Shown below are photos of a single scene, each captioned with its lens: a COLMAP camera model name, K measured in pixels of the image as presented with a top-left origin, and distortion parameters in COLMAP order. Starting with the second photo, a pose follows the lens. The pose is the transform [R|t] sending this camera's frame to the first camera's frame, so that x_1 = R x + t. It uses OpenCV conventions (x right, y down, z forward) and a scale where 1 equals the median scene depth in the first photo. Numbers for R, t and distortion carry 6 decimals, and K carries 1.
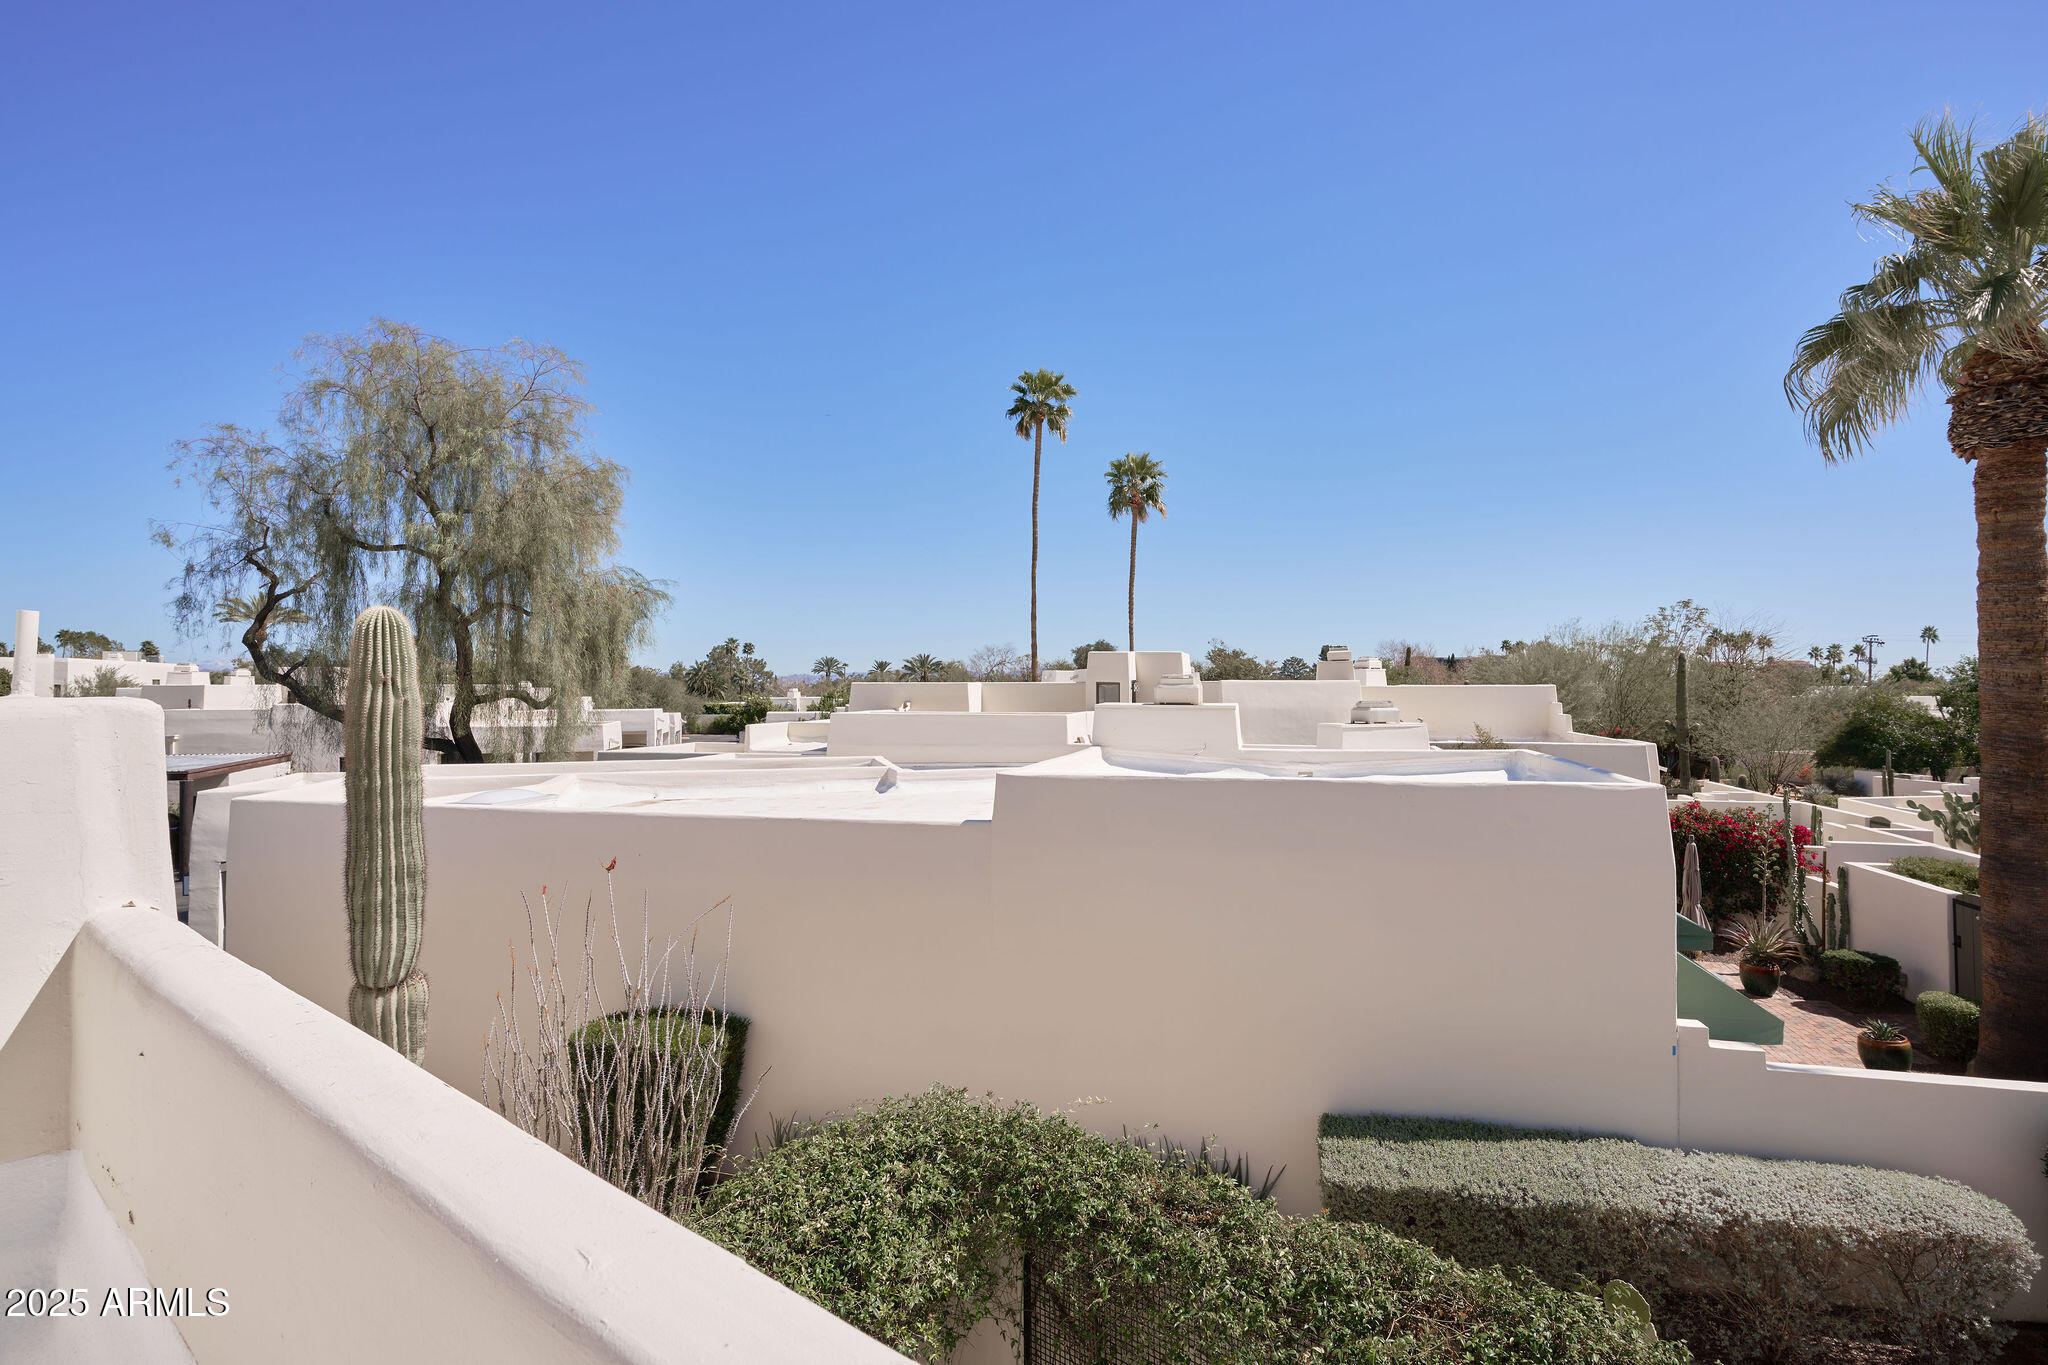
lens RADIAL K [[1006.7, 0, 1017.2], [0, 1006.7, 671.0], [0, 0, 1]] dist [-0.000593, 0.001917]
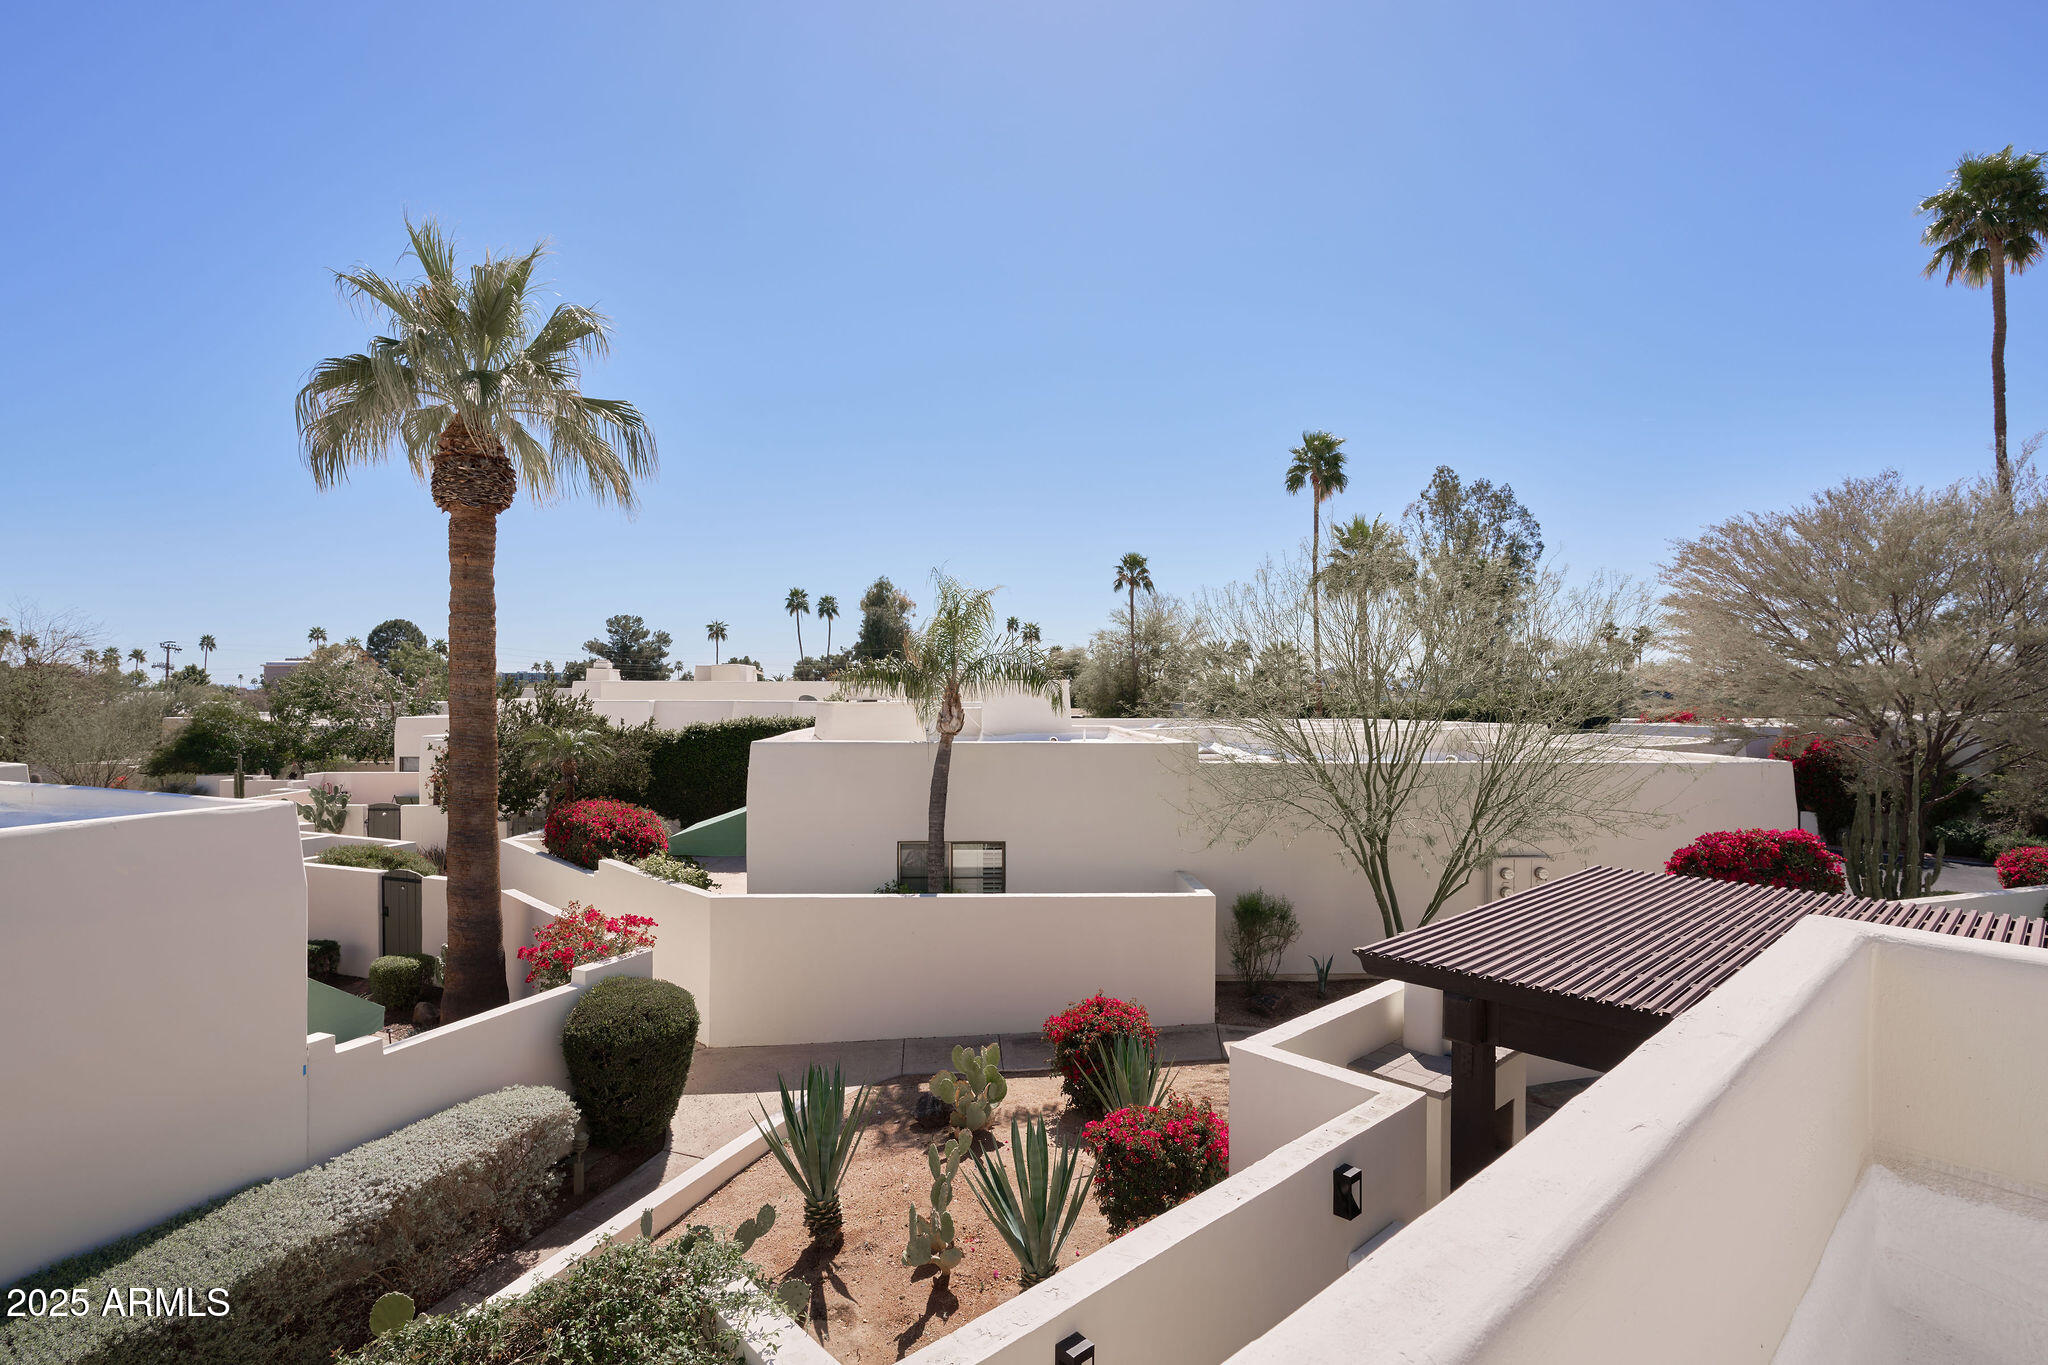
lens RADIAL K [[1006.7, 0, 1013.5], [0, 1006.7, 694.8], [0, 0, 1]] dist [-0.000593, 0.001917]
pose [[0.157923, -0.001985, 0.987449, -0.156451], [-0.015854, 0.999864, 0.004545, -0.003159], [-0.987324, -0.016373, 0.157870, 0.126339]]
